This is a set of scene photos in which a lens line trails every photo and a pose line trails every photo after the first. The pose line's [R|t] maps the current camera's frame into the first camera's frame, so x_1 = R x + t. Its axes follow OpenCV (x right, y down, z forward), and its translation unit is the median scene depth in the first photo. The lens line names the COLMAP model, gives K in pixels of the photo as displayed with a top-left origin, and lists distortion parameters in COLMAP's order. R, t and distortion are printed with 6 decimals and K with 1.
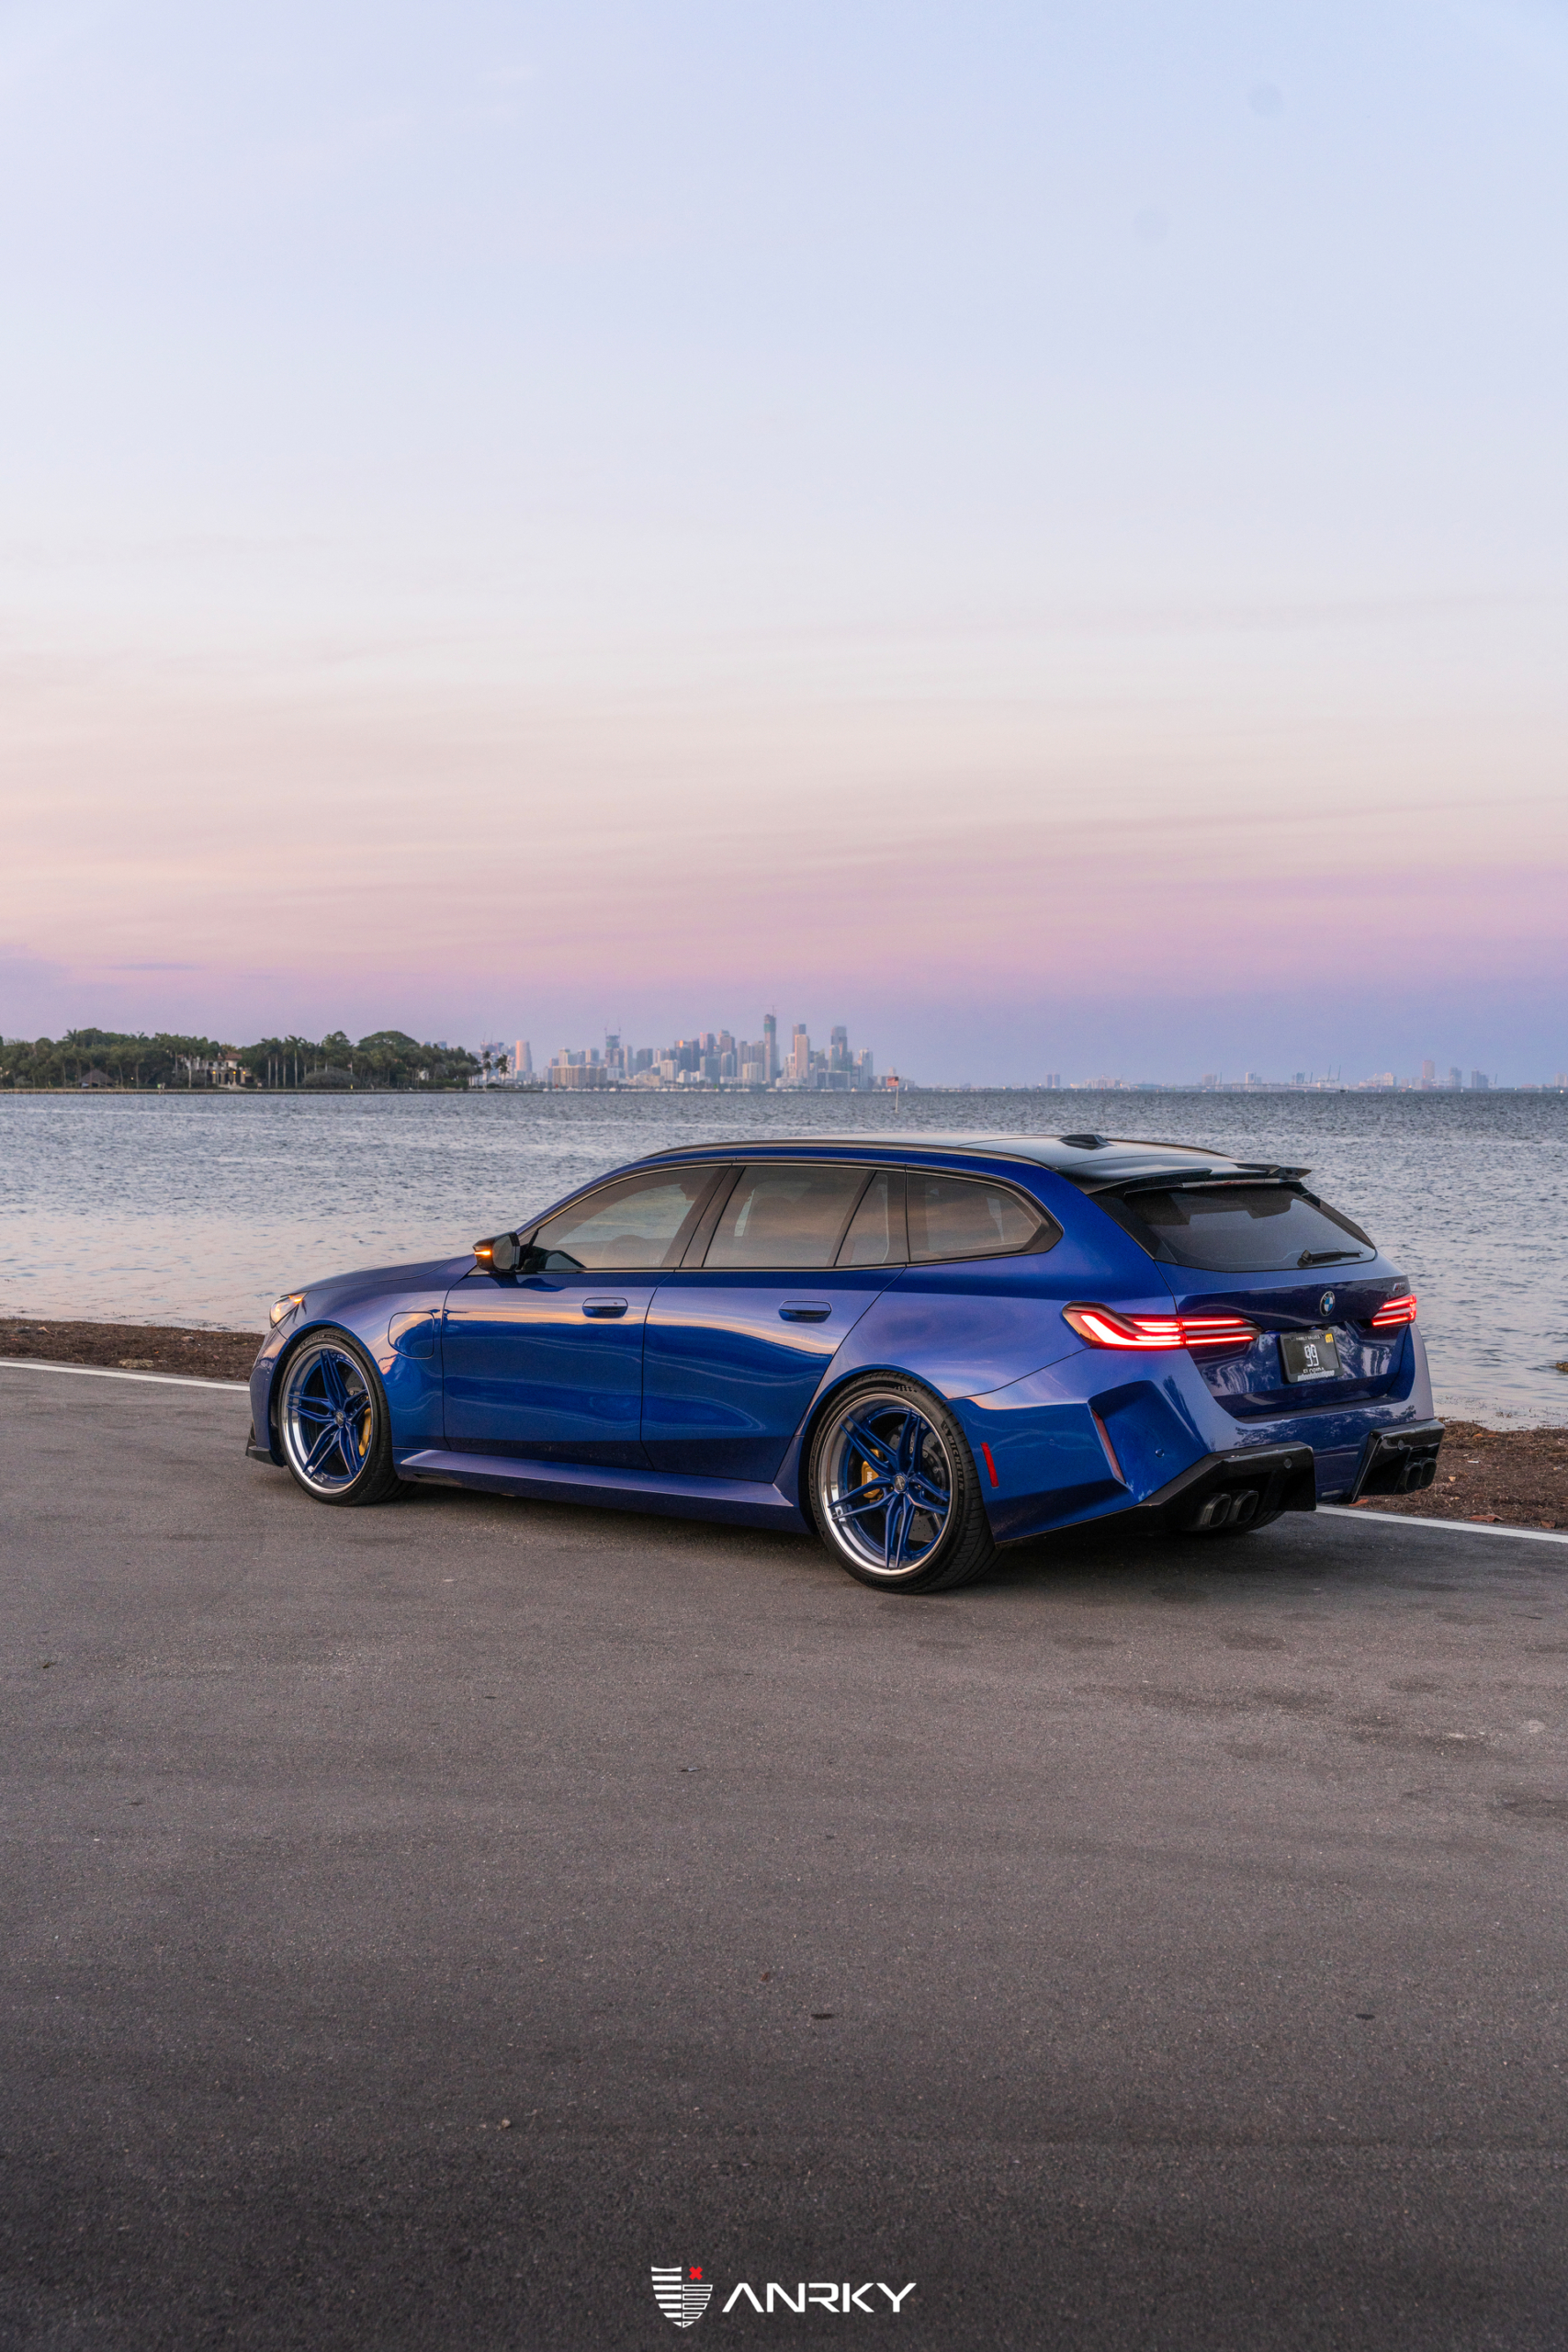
lens RADIAL K [[2900.8, 0, 787.7], [0, 2900.8, 1179.1], [0, 0, 1]] dist [0.011154, 0.000000]
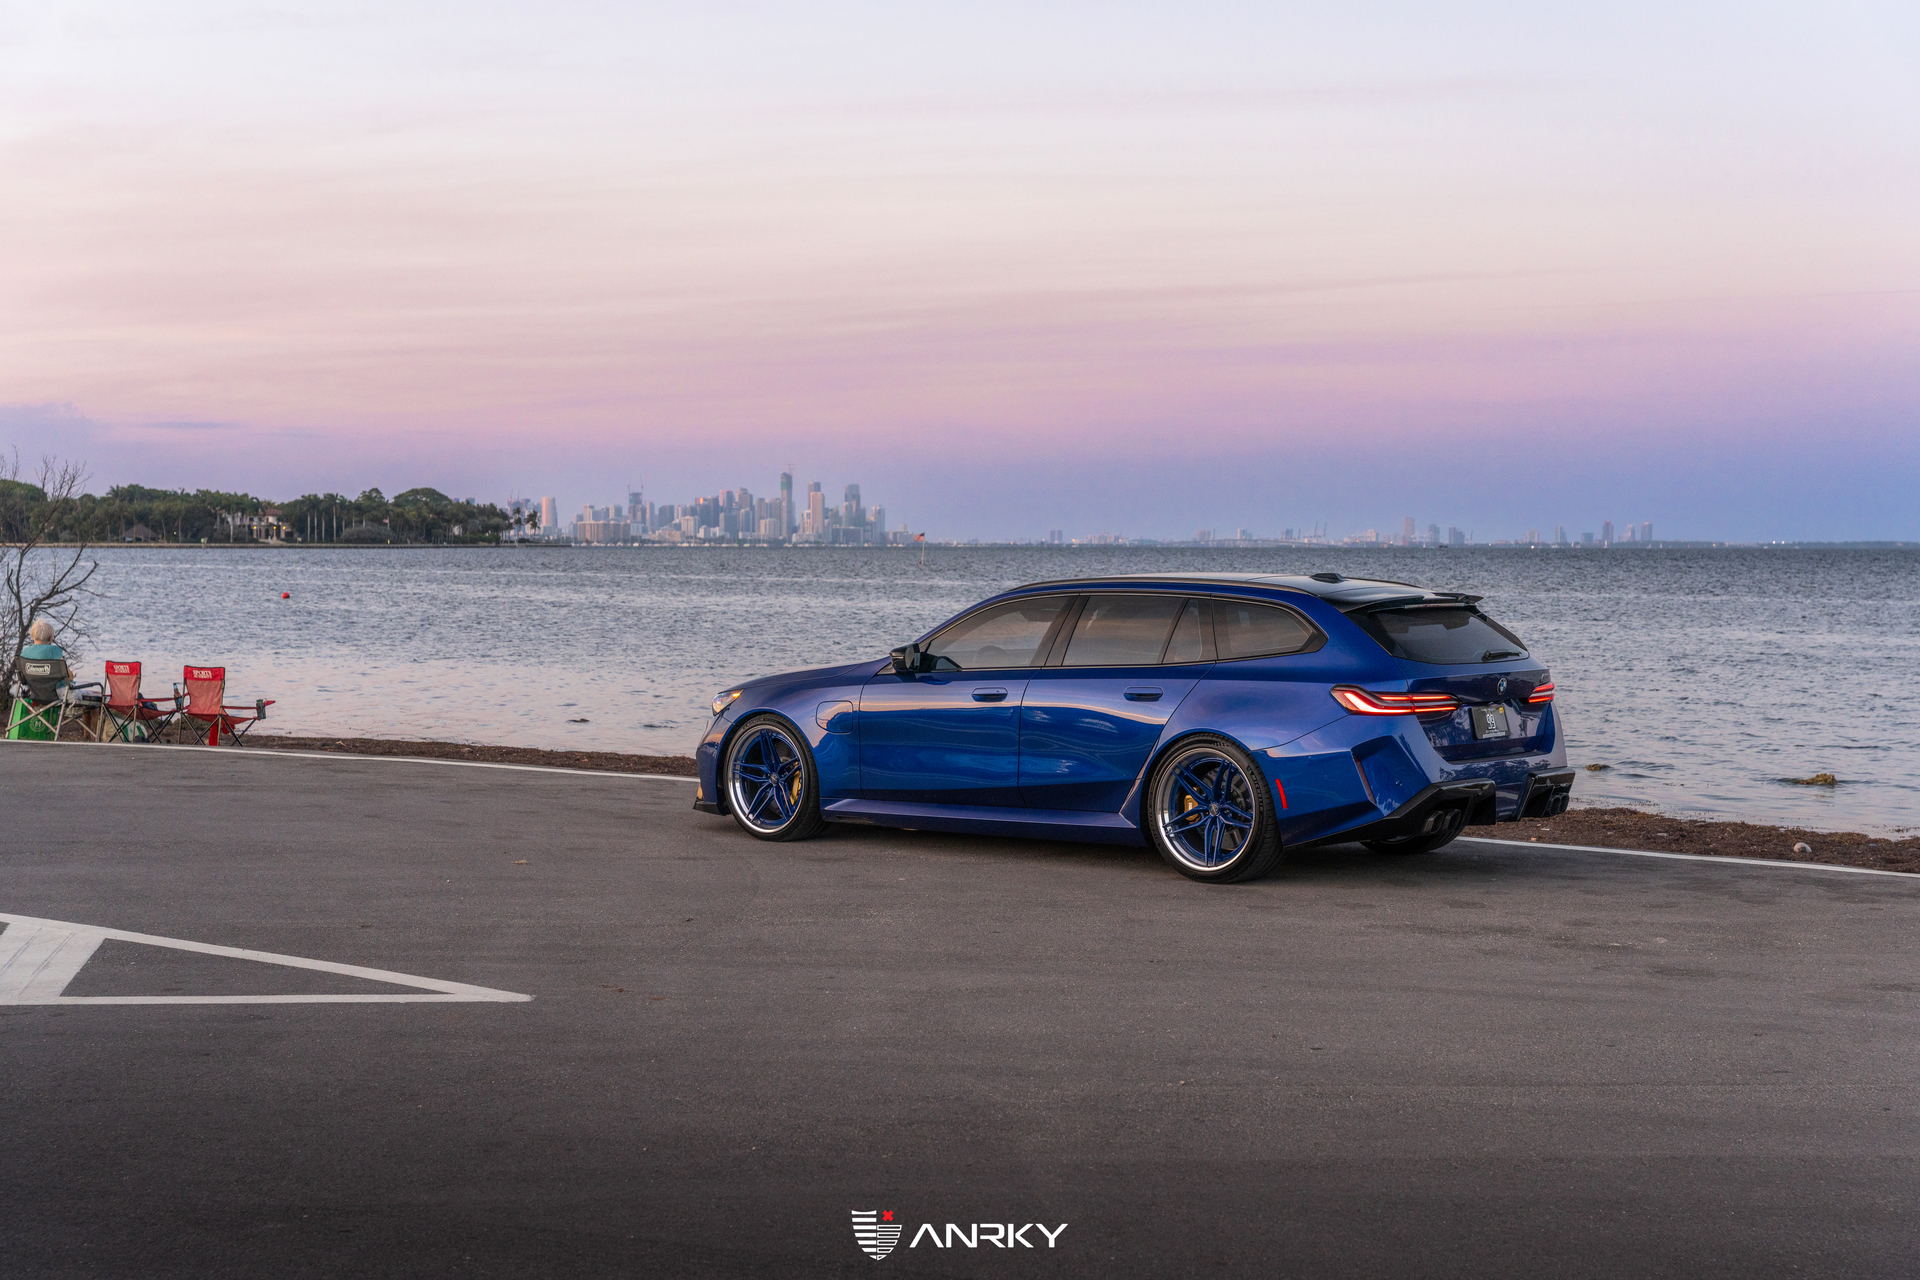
lens RADIAL K [[2786.2, 0, 965.0], [0, 2786.2, 636.7], [0, 0, 1]] dist [0.024214, 0.000000]
pose [[0.998162, -0.001214, 0.060583, -0.159659], [0.001084, 0.999997, 0.002167, 0.012836], [-0.060585, -0.002098, 0.998161, -0.373338]]
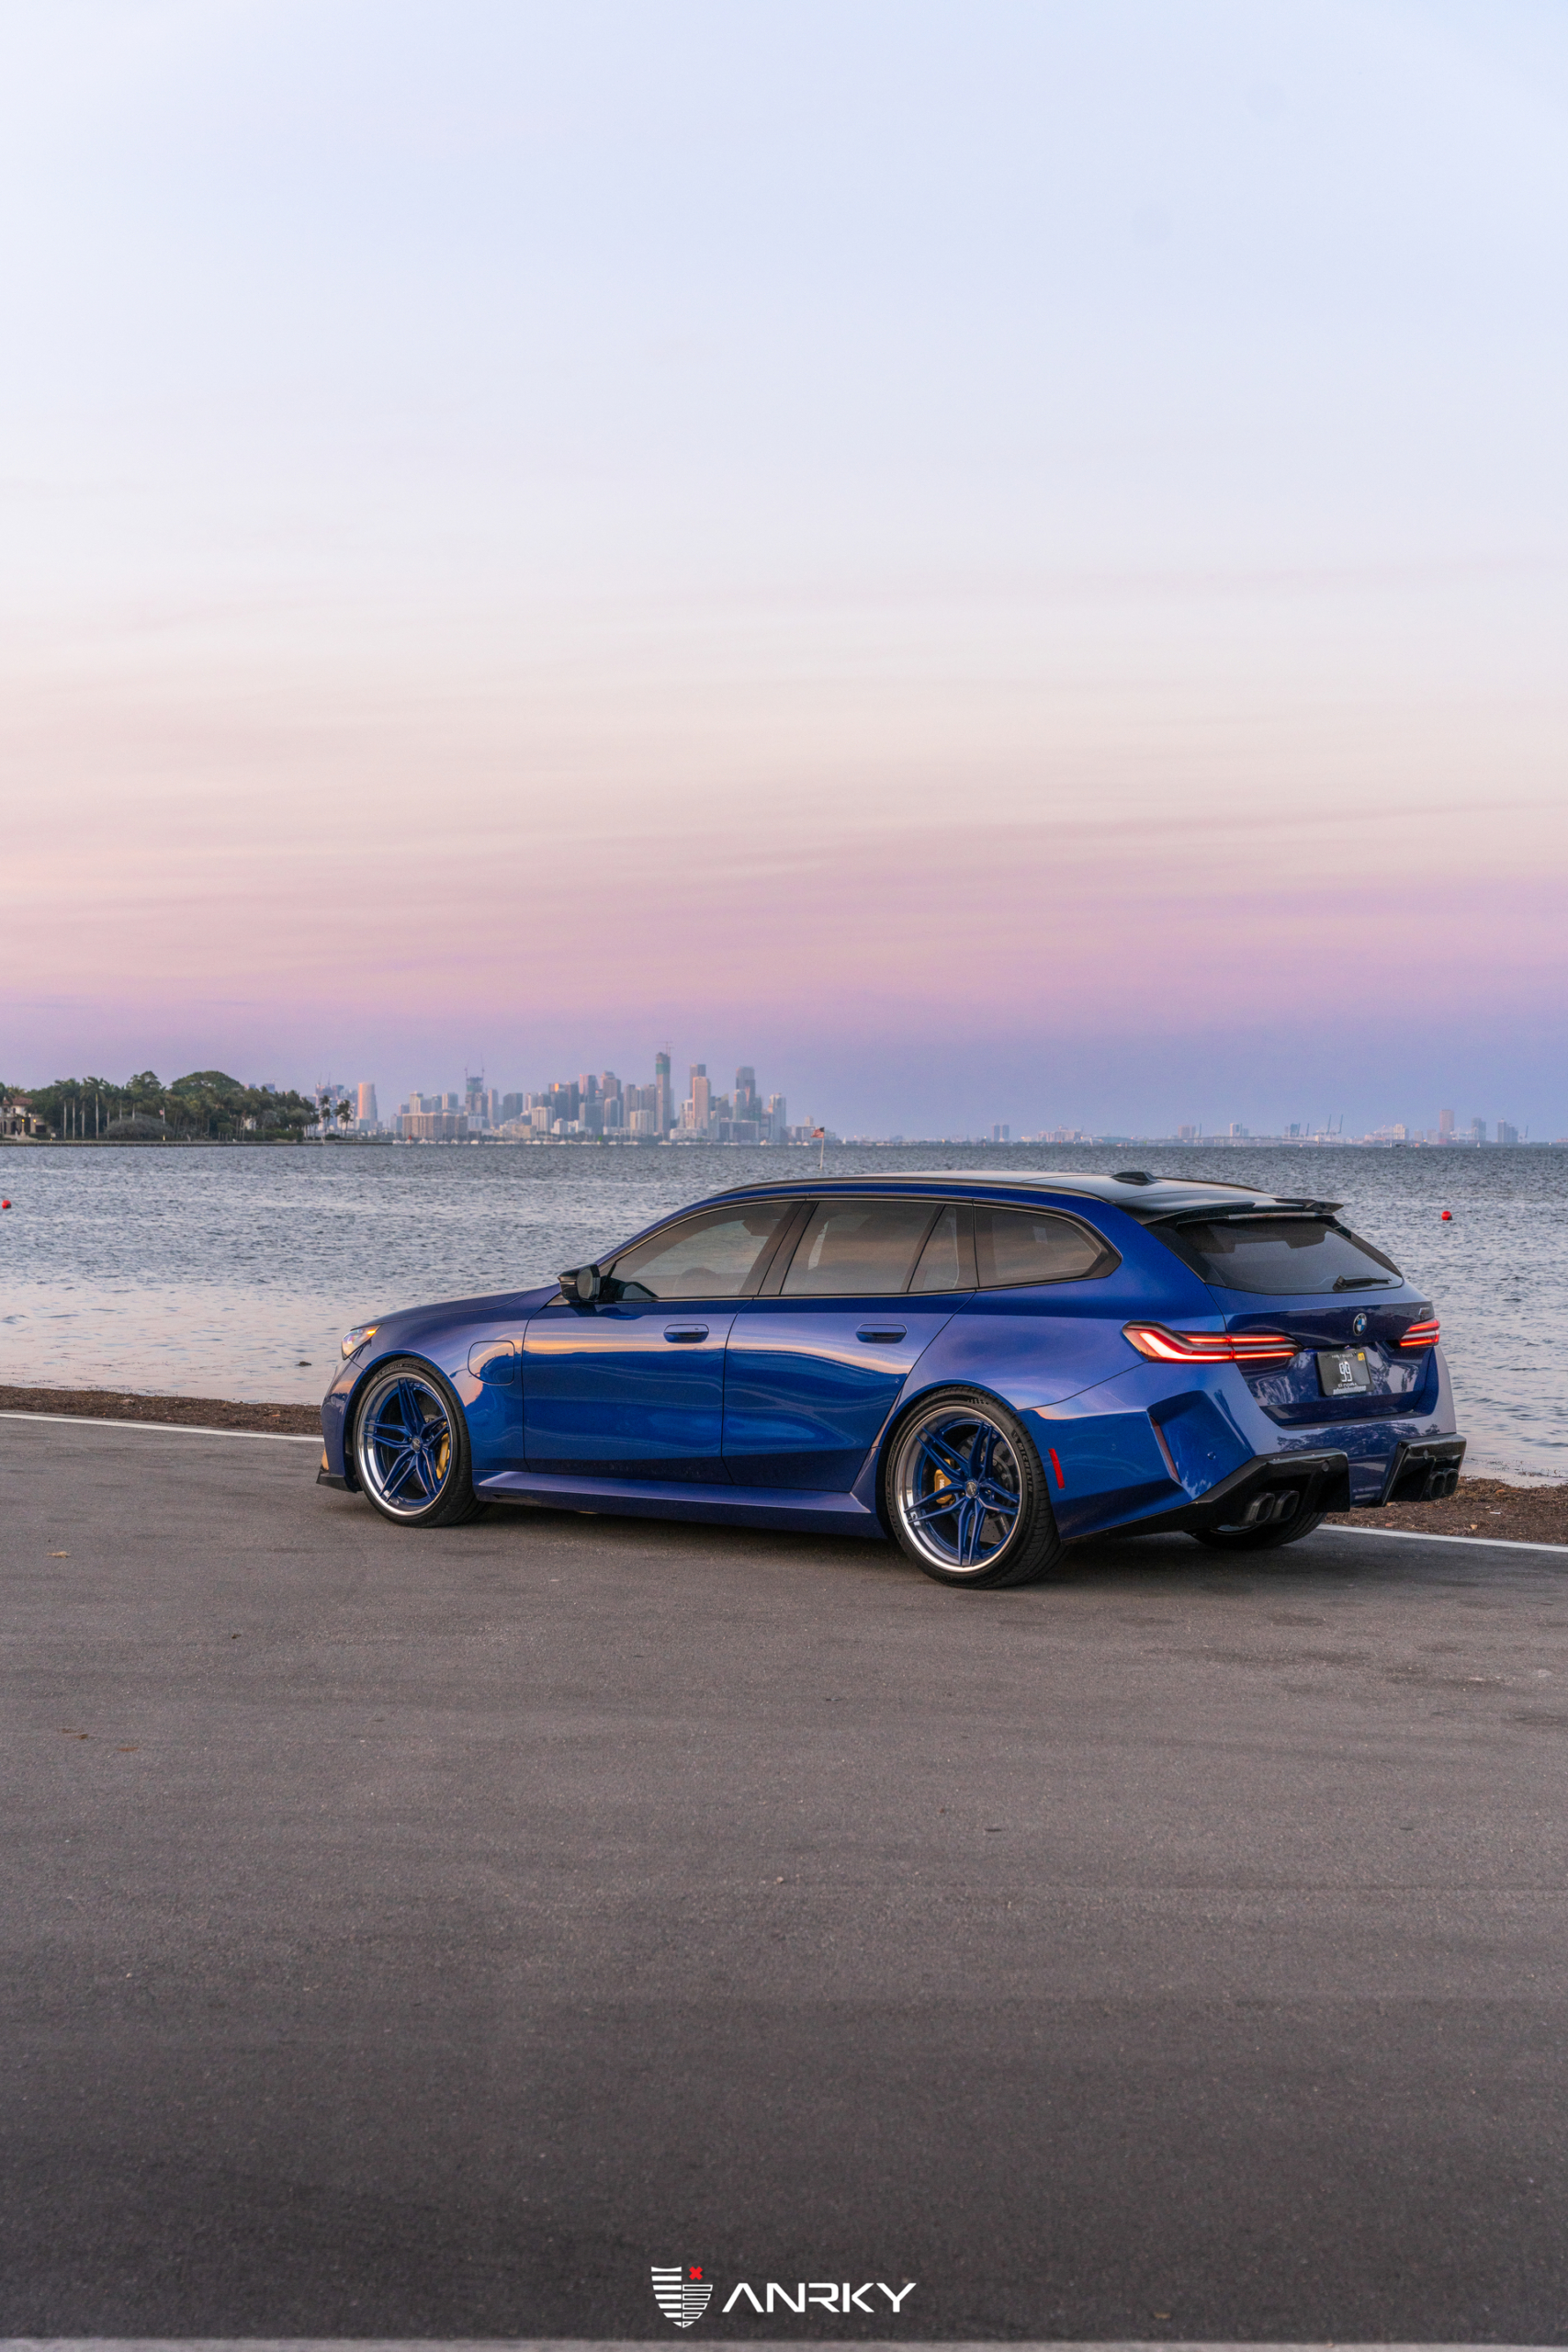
lens RADIAL K [[3490.1, 0, 775.9], [0, 3490.1, 1174.6], [0, 0, 1]] dist [0.023874, 0.000000]
pose [[0.999620, 0.002066, 0.027485, -0.066051], [-0.001467, 0.999761, -0.021797, 0.013896], [-0.027524, 0.021748, 0.999385, -0.293443]]
